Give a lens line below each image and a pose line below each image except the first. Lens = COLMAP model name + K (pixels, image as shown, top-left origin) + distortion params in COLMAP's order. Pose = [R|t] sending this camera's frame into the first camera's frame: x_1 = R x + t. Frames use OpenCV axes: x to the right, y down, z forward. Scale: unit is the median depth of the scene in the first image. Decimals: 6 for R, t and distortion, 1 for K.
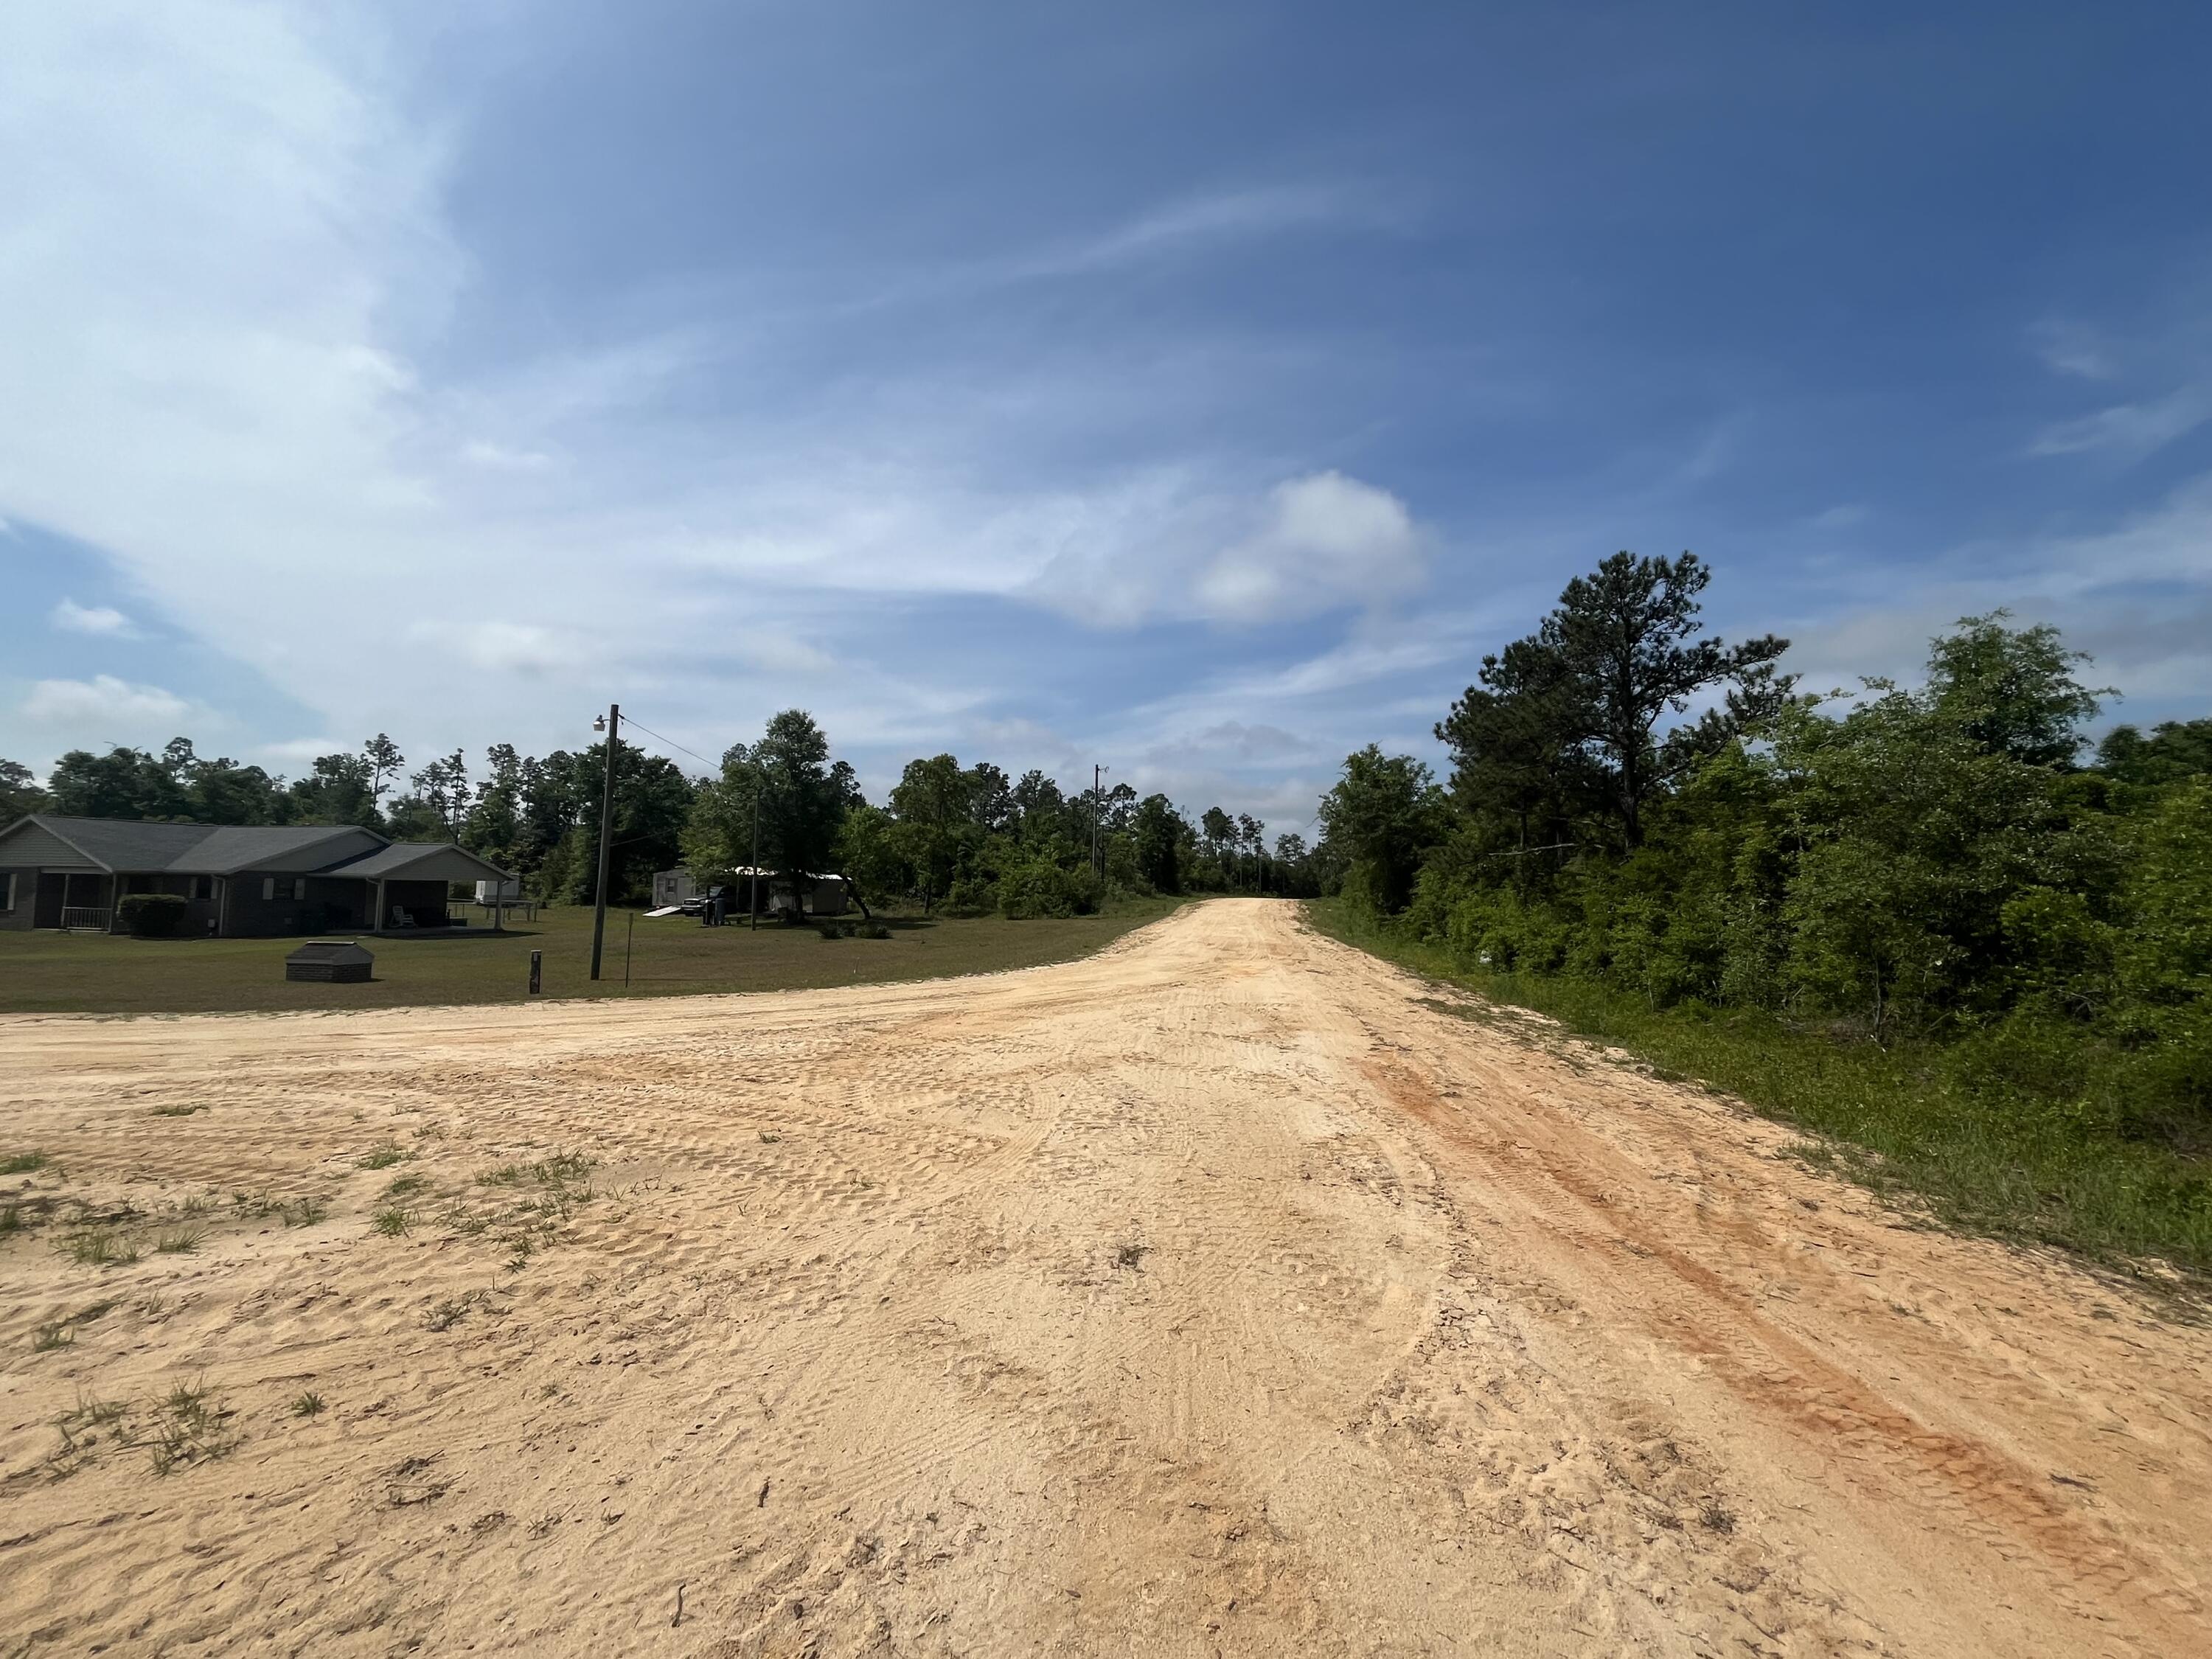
lens RADIAL K [[895.3, 0, 1106.0], [0, 895.3, 829.5], [0, 0, 1]] dist [0.000238, 0.000002]
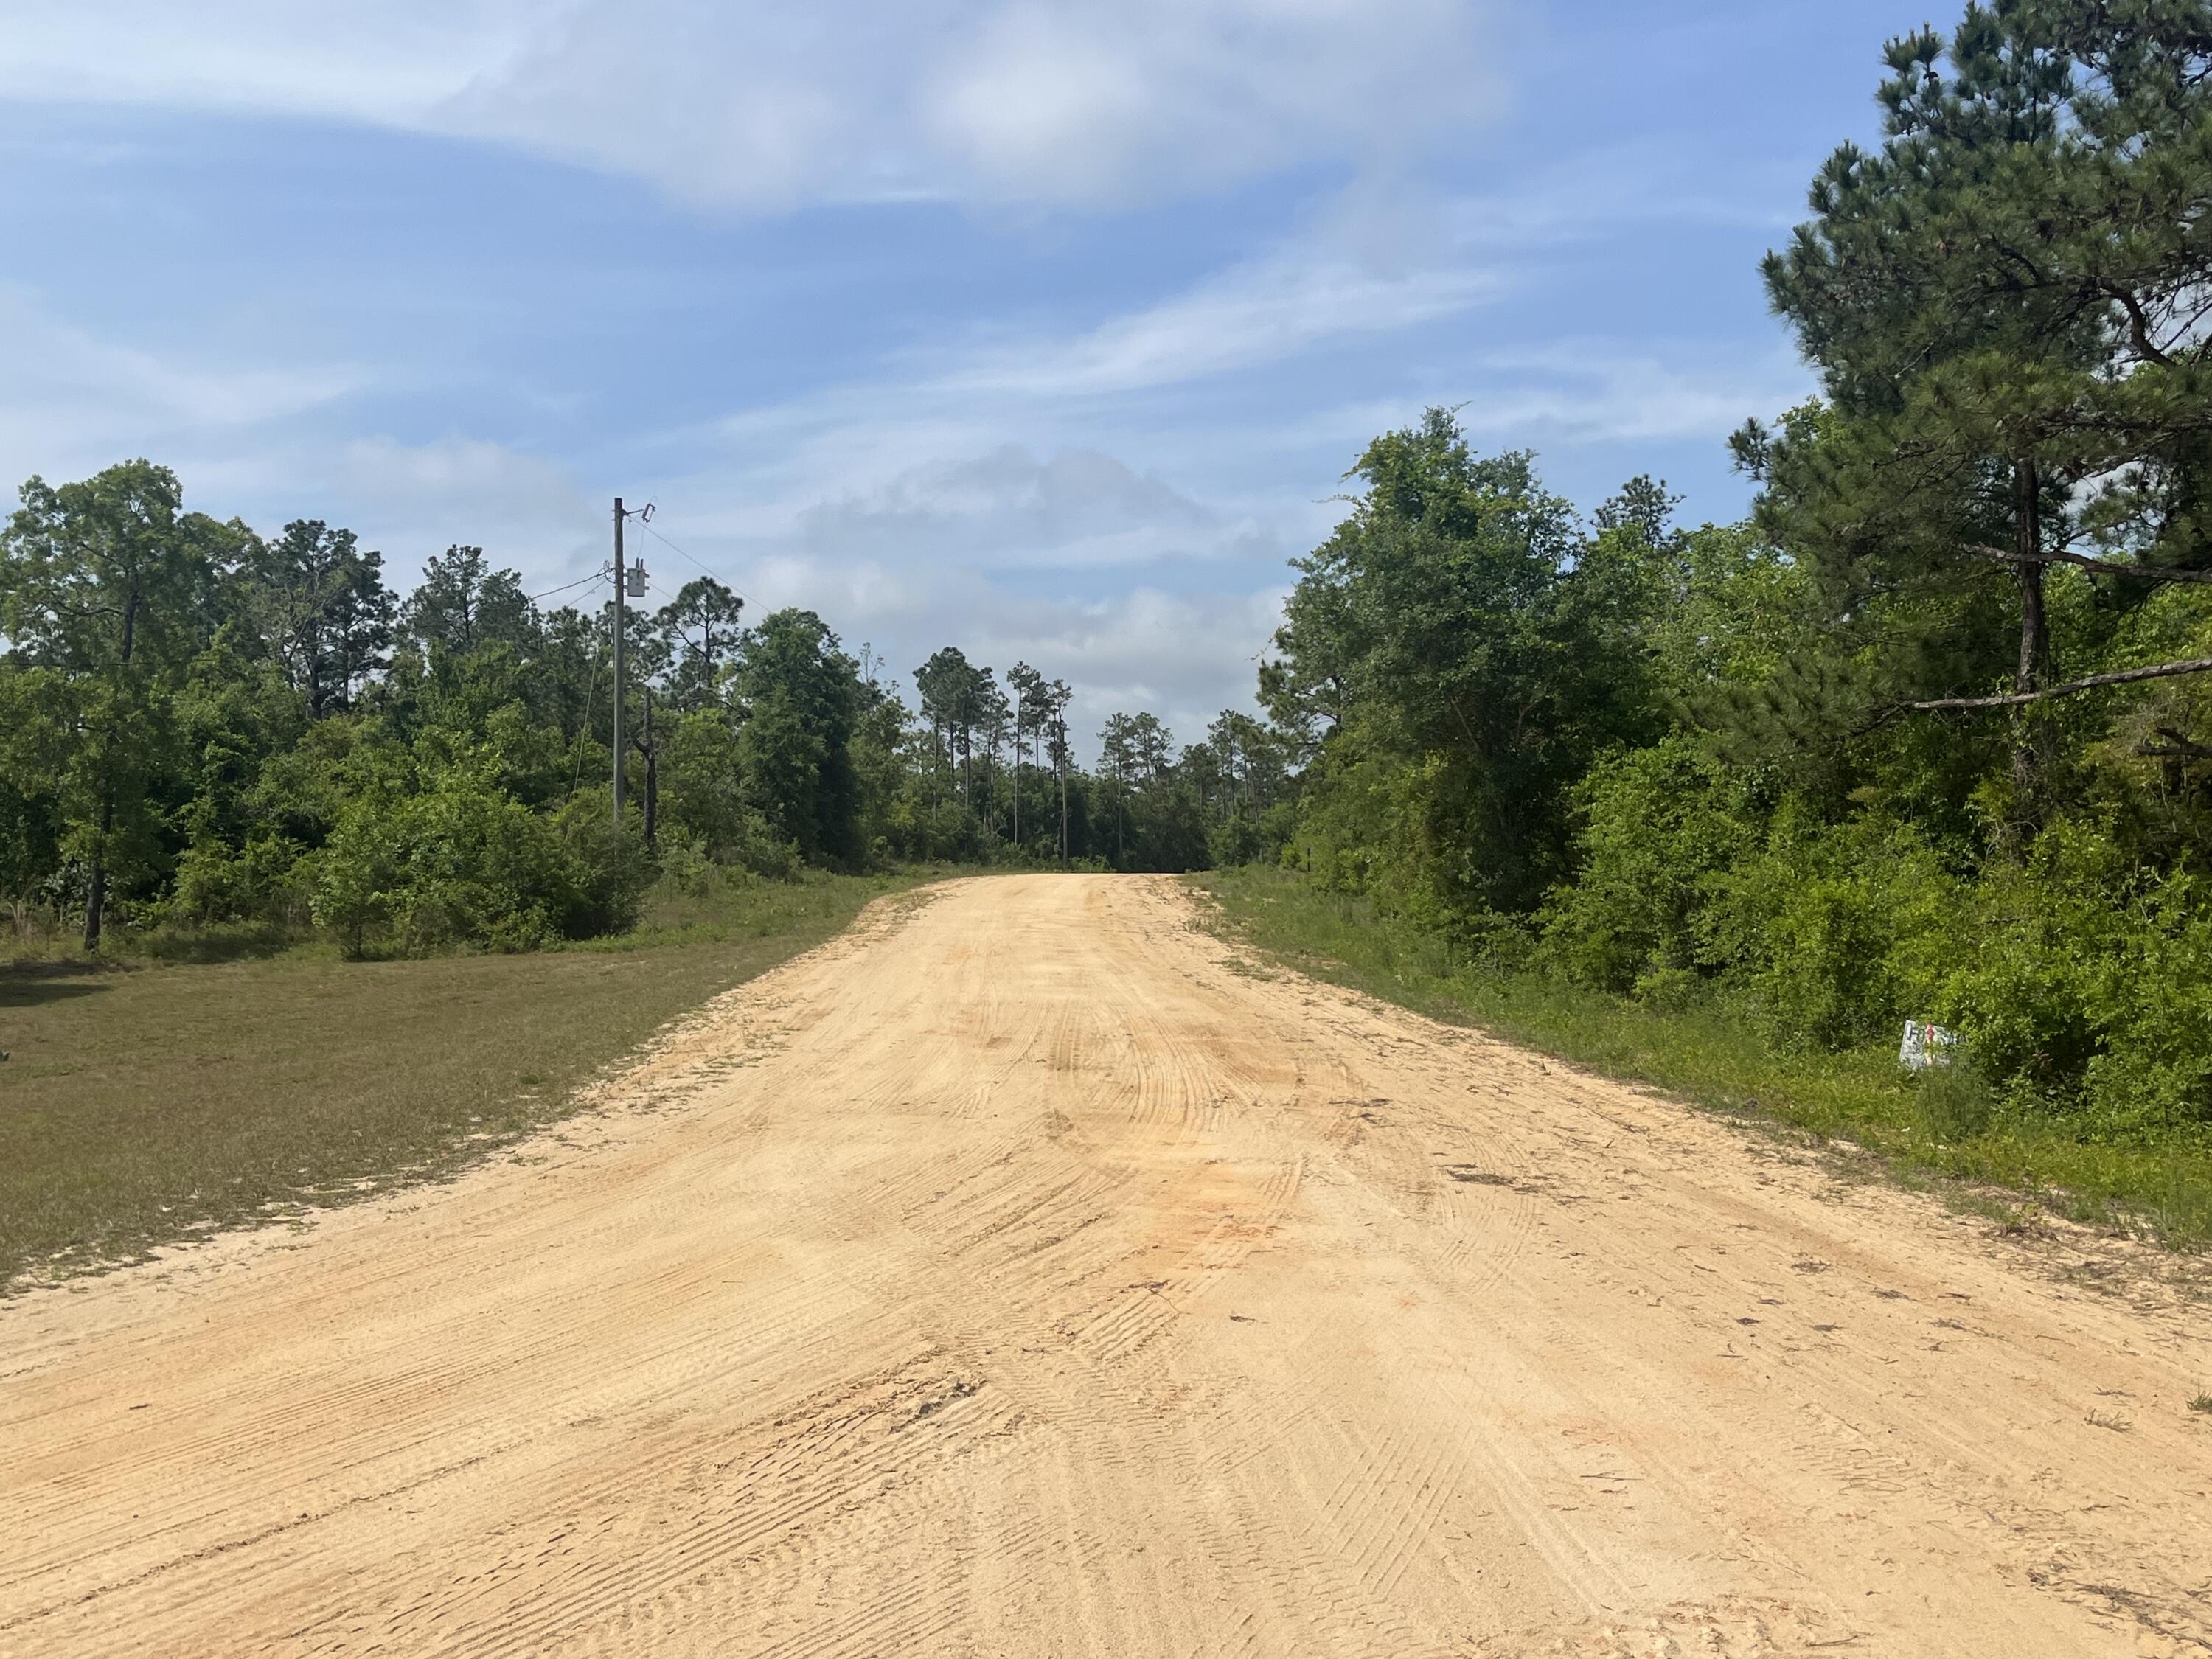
lens RADIAL K [[1771.5, 0, 1106.0], [0, 1771.5, 829.5], [0, 0, 1]] dist [-0.001287, -0.001206]
pose [[0.974305, -0.023621, 0.223990, 0.014732], [0.012453, 0.998614, 0.051140, 0.018701], [-0.224887, -0.047036, 0.973249, 0.254253]]
